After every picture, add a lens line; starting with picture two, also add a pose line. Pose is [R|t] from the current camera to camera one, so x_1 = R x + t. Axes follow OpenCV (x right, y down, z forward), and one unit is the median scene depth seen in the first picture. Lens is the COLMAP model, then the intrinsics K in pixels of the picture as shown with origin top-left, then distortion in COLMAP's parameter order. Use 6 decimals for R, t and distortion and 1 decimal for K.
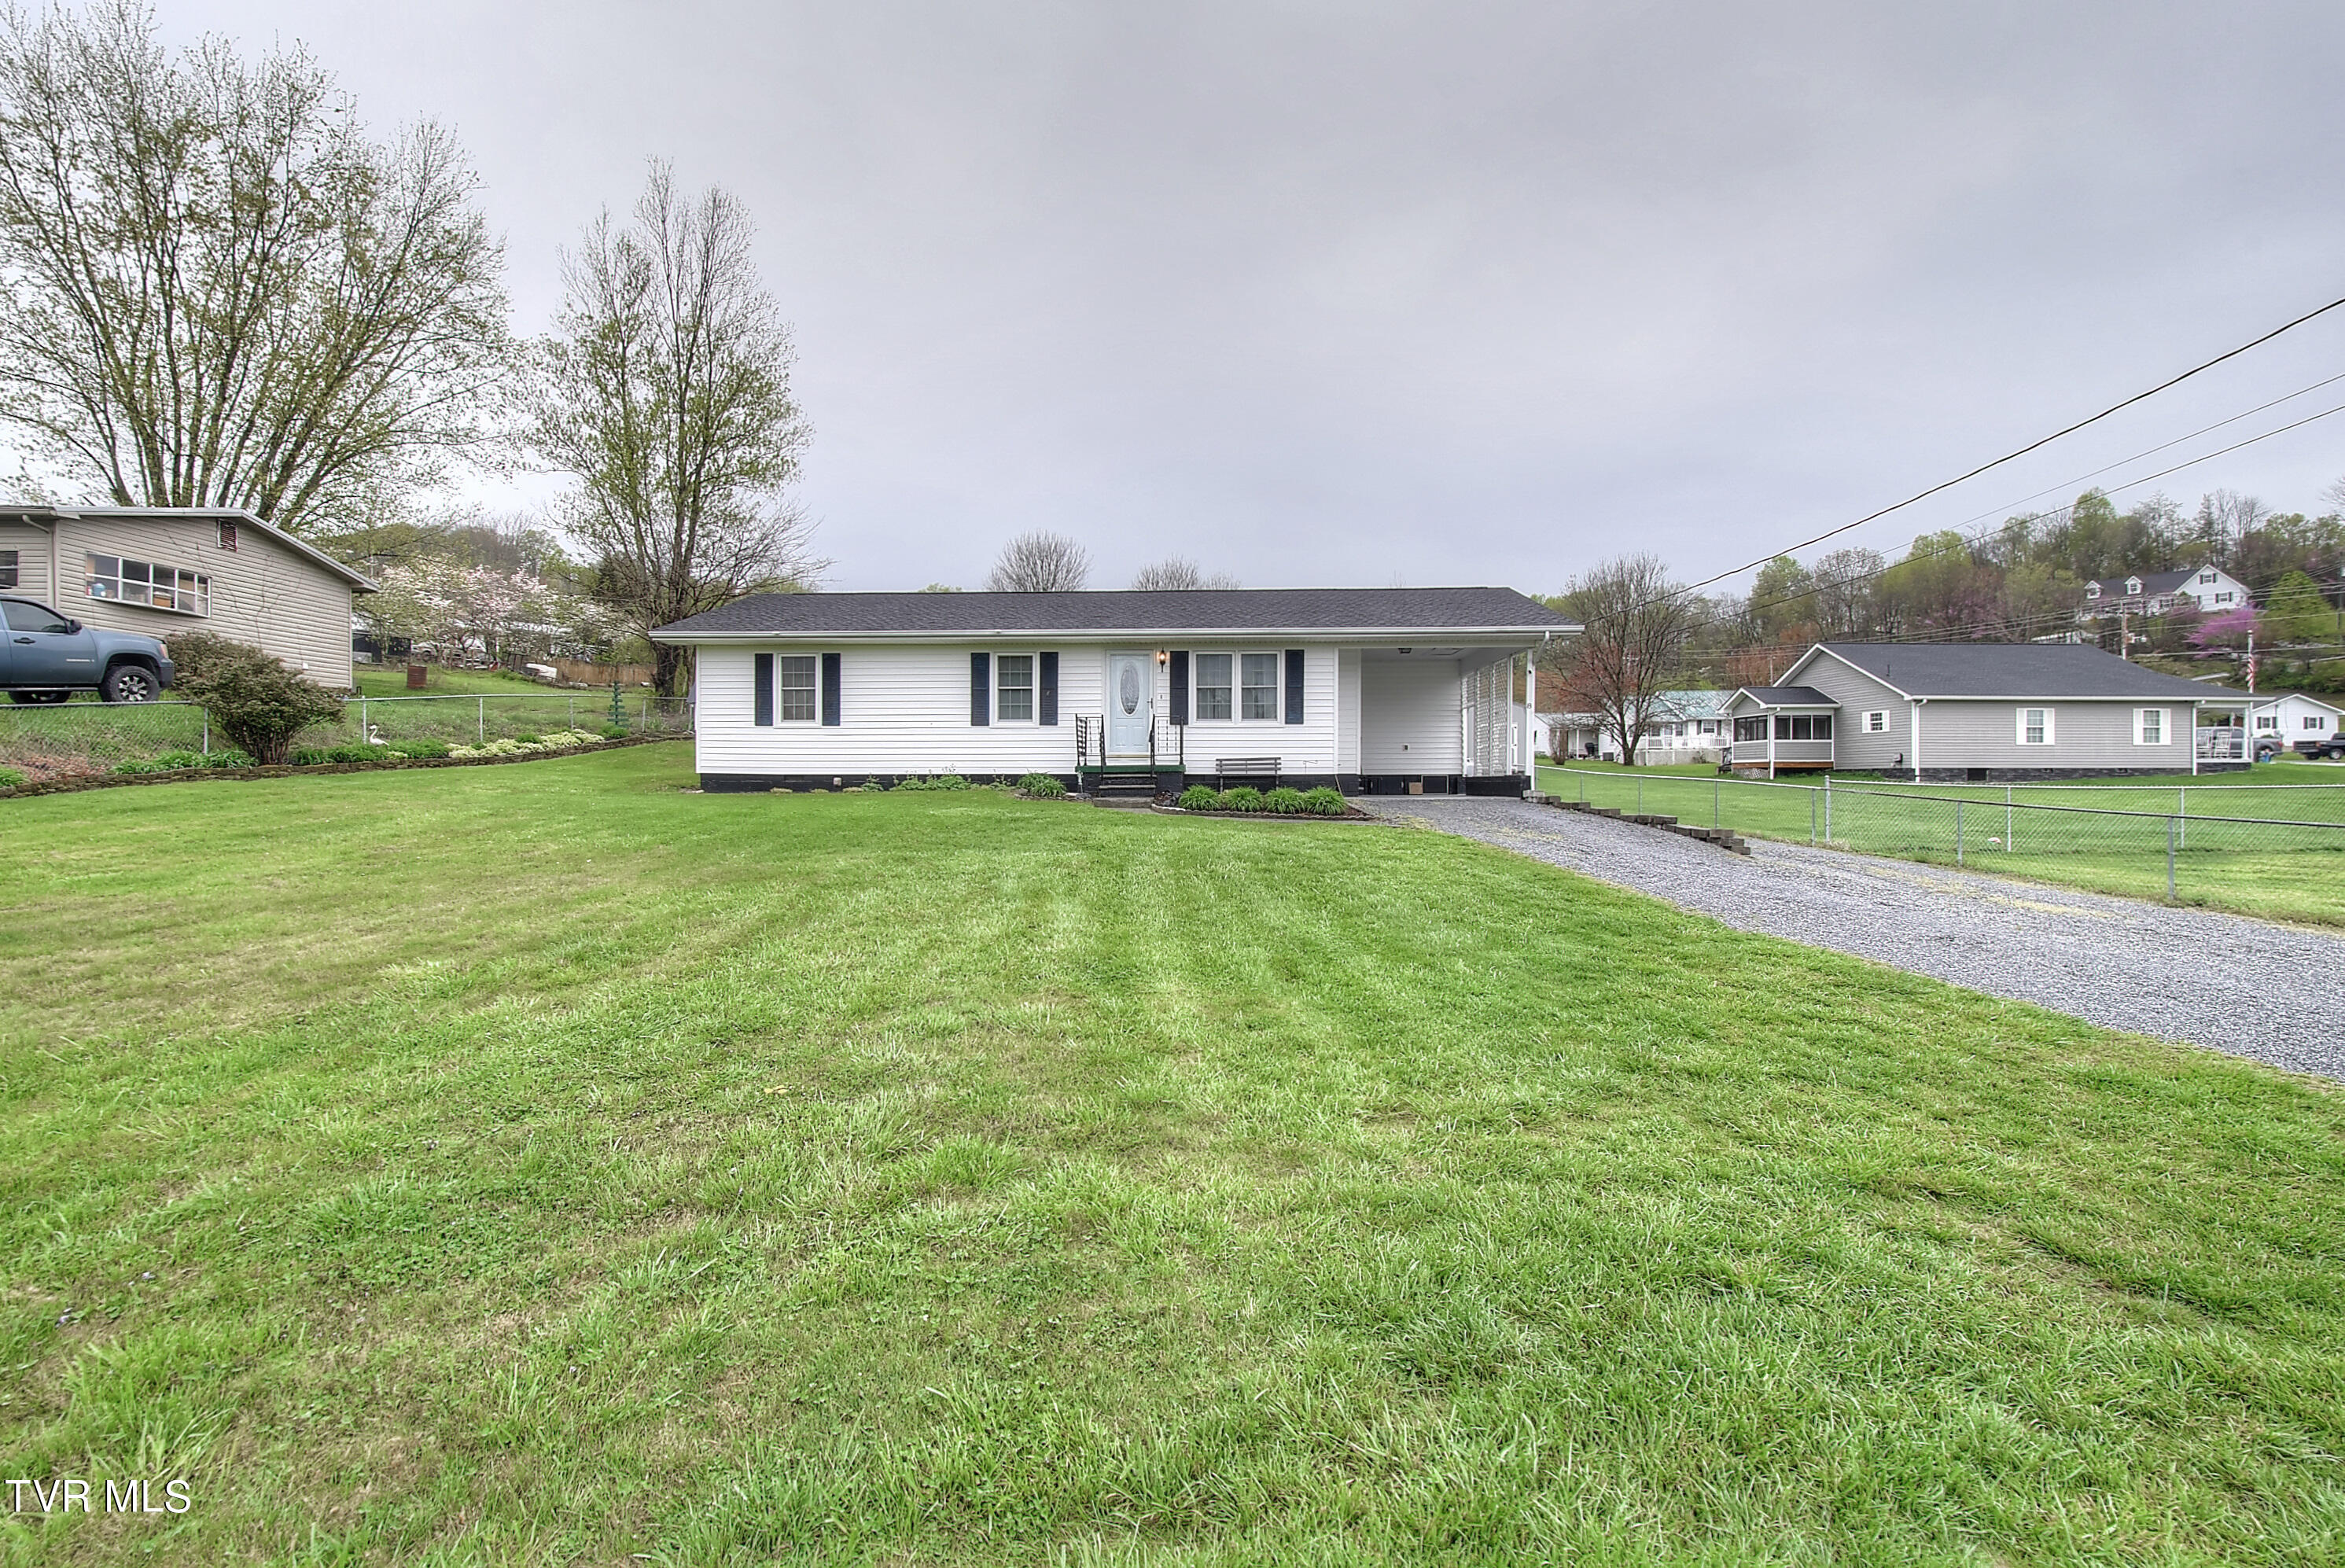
lens RADIAL K [[1047.1, 0, 1180.0], [0, 1047.1, 790.7], [0, 0, 1]] dist [-0.004129, -0.002309]
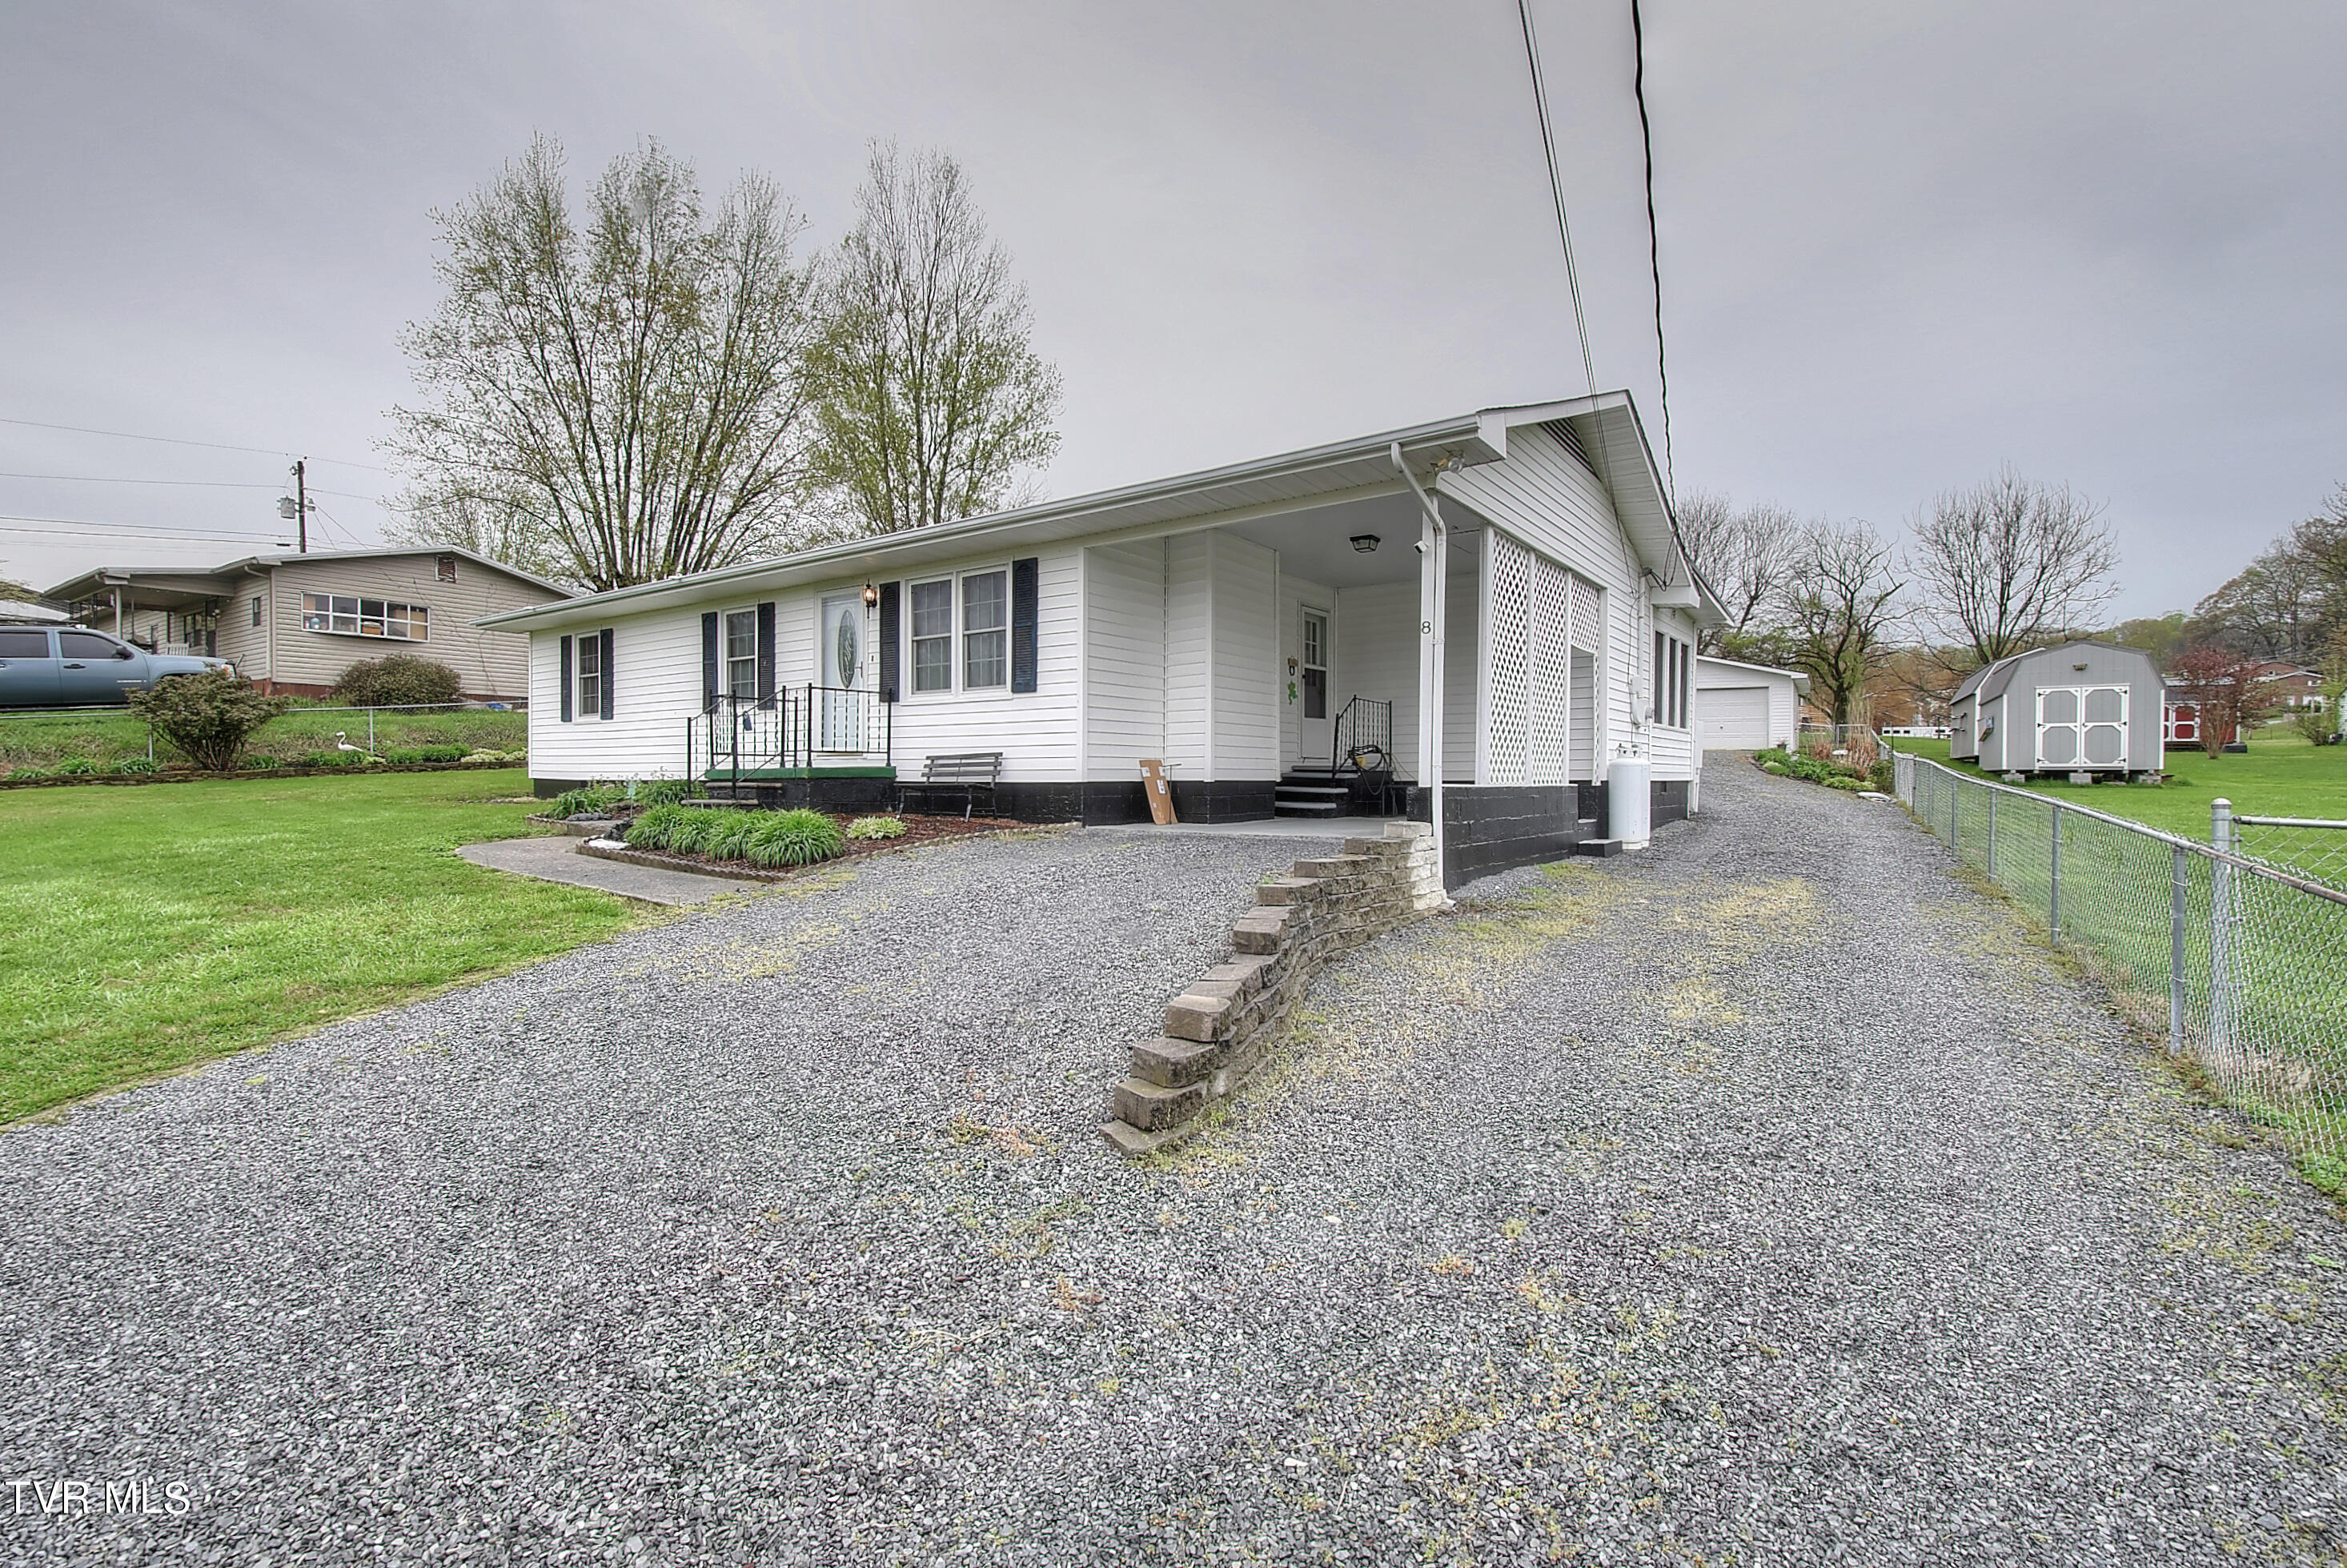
lens RADIAL K [[1047.9, 0, 1174.5], [0, 1047.9, 790.7], [0, 0, 1]] dist [-0.004129, -0.002309]
pose [[0.843377, 0.008163, -0.537261, 0.424934], [-0.007030, 0.999967, 0.004158, -0.012576], [0.537277, 0.000271, 0.843406, 0.503391]]
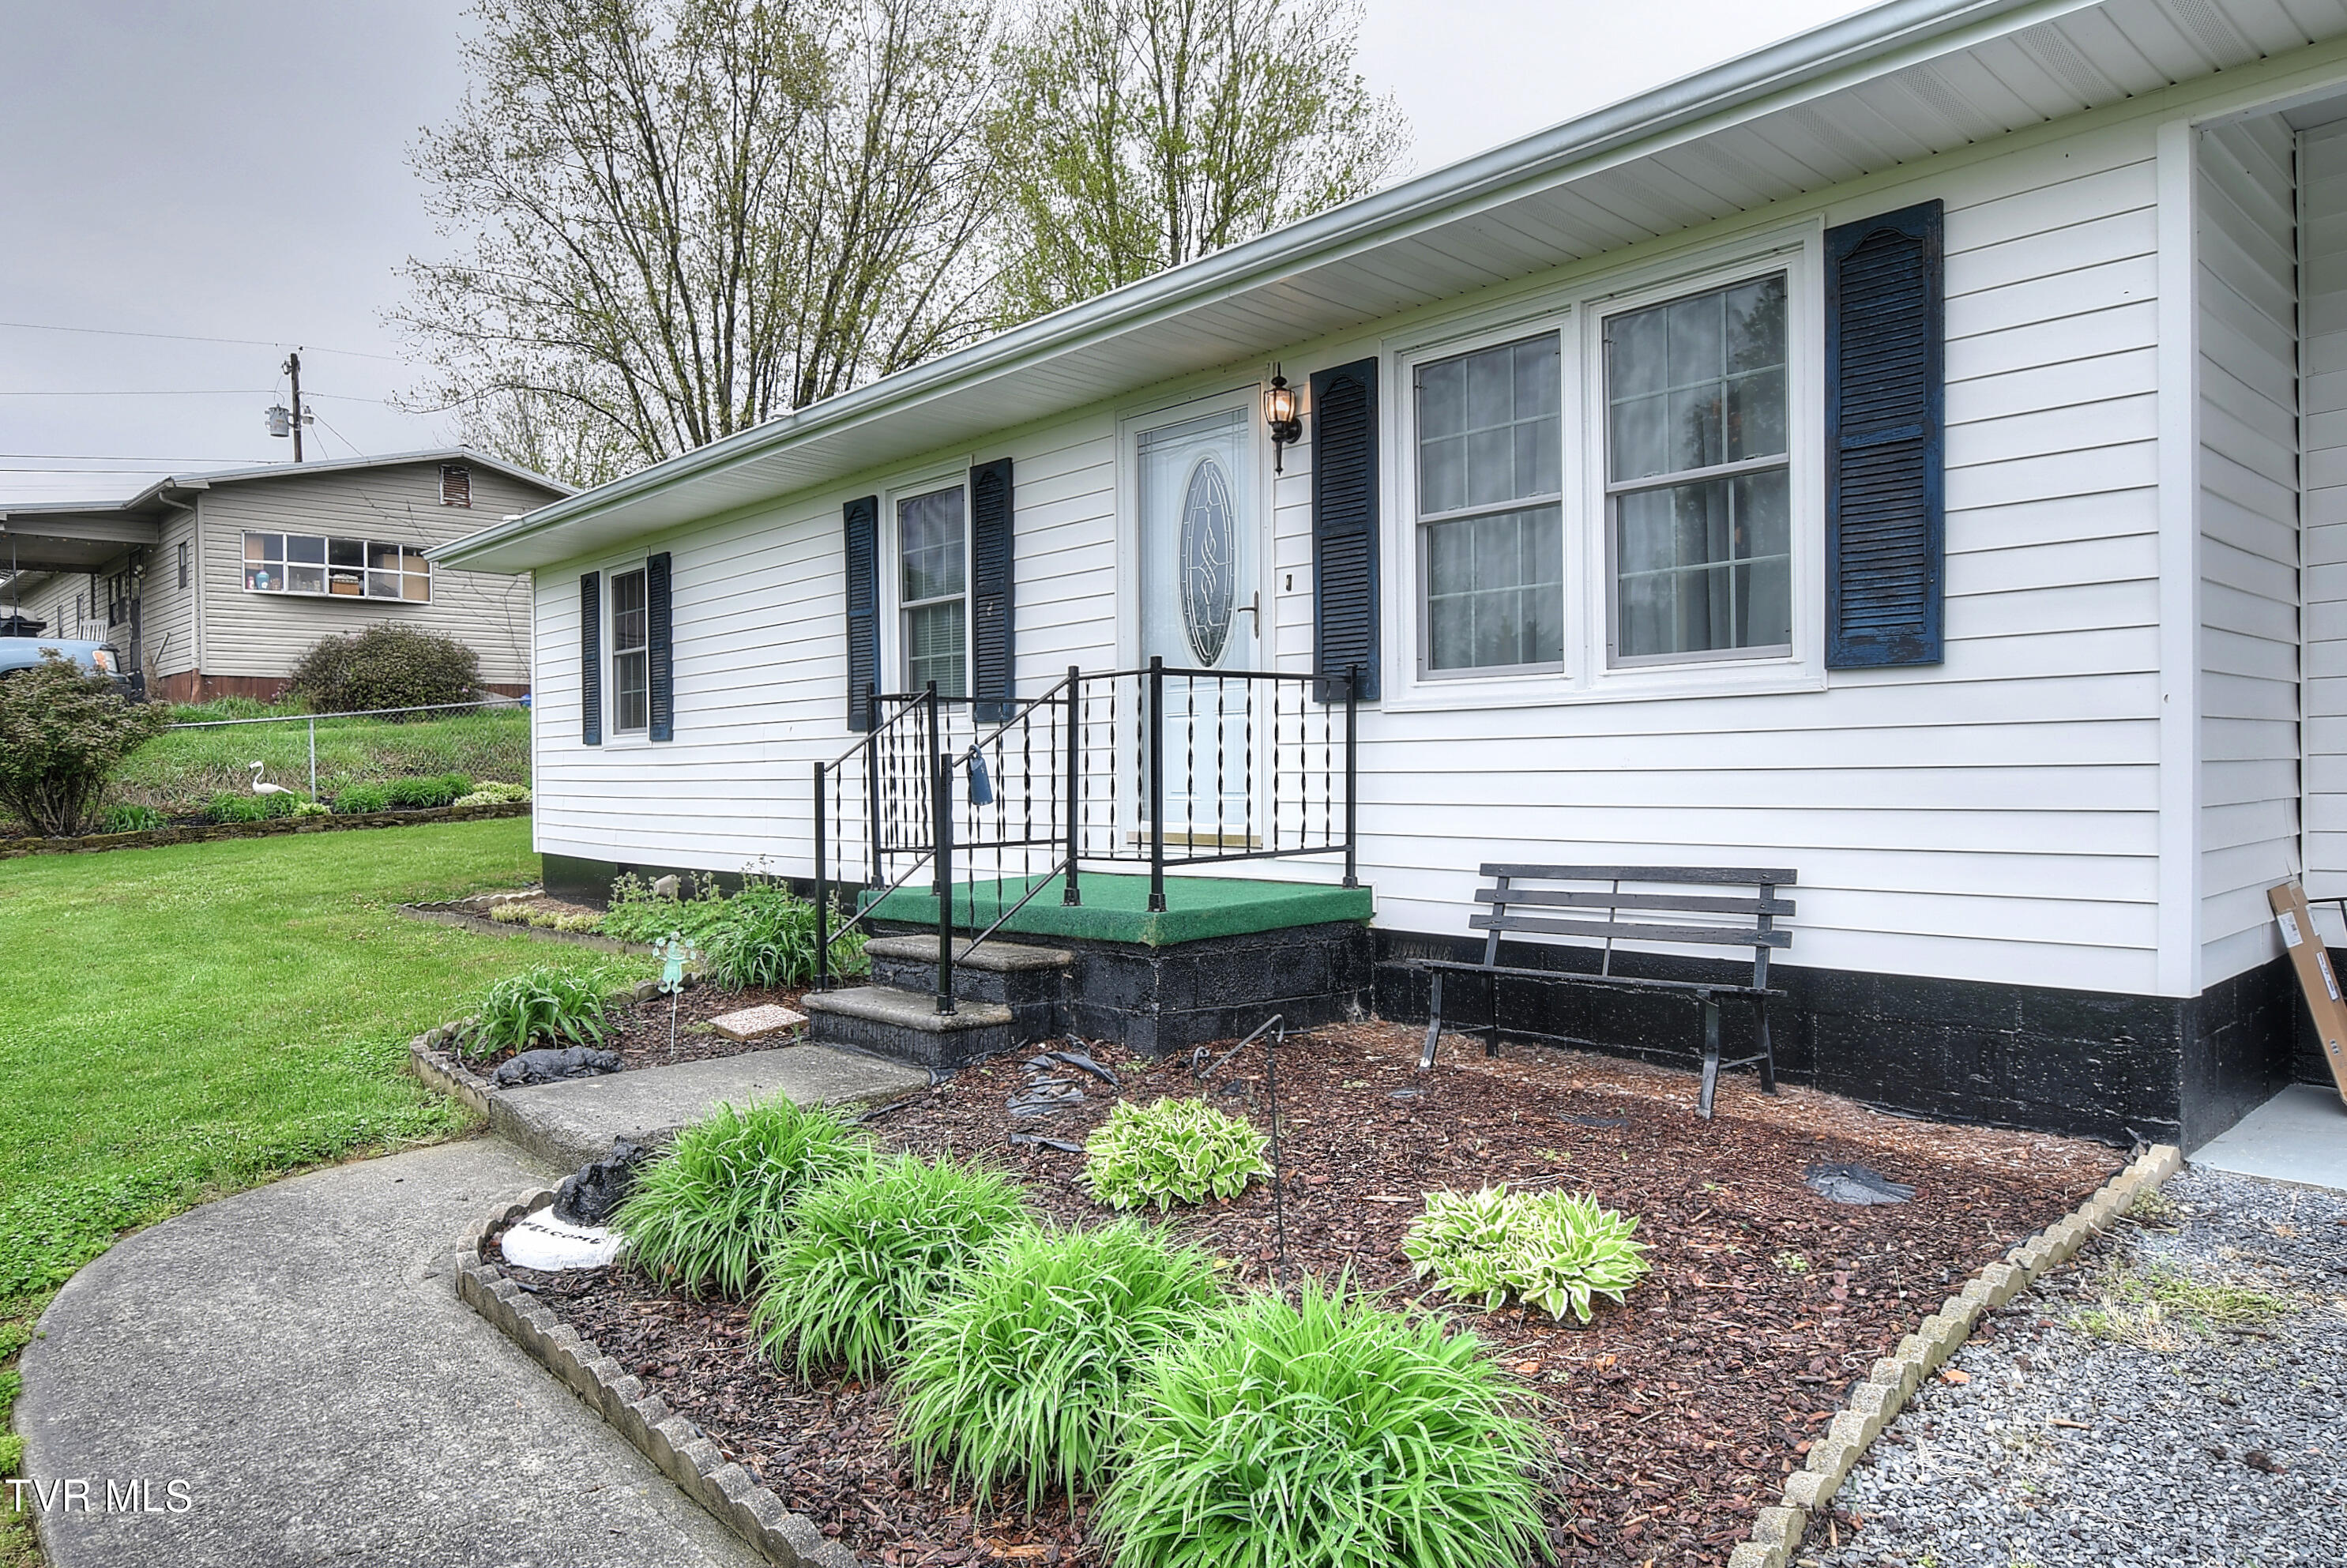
lens RADIAL K [[1484.9, 0, 1175.6], [0, 1484.9, 783.5], [0, 0, 1]] dist [-0.009822, -0.000325]
pose [[0.719346, -0.004445, -0.694638, 0.169210], [0.007694, 0.999969, 0.001569, -0.041662], [0.694610, -0.006473, 0.719358, 0.667634]]
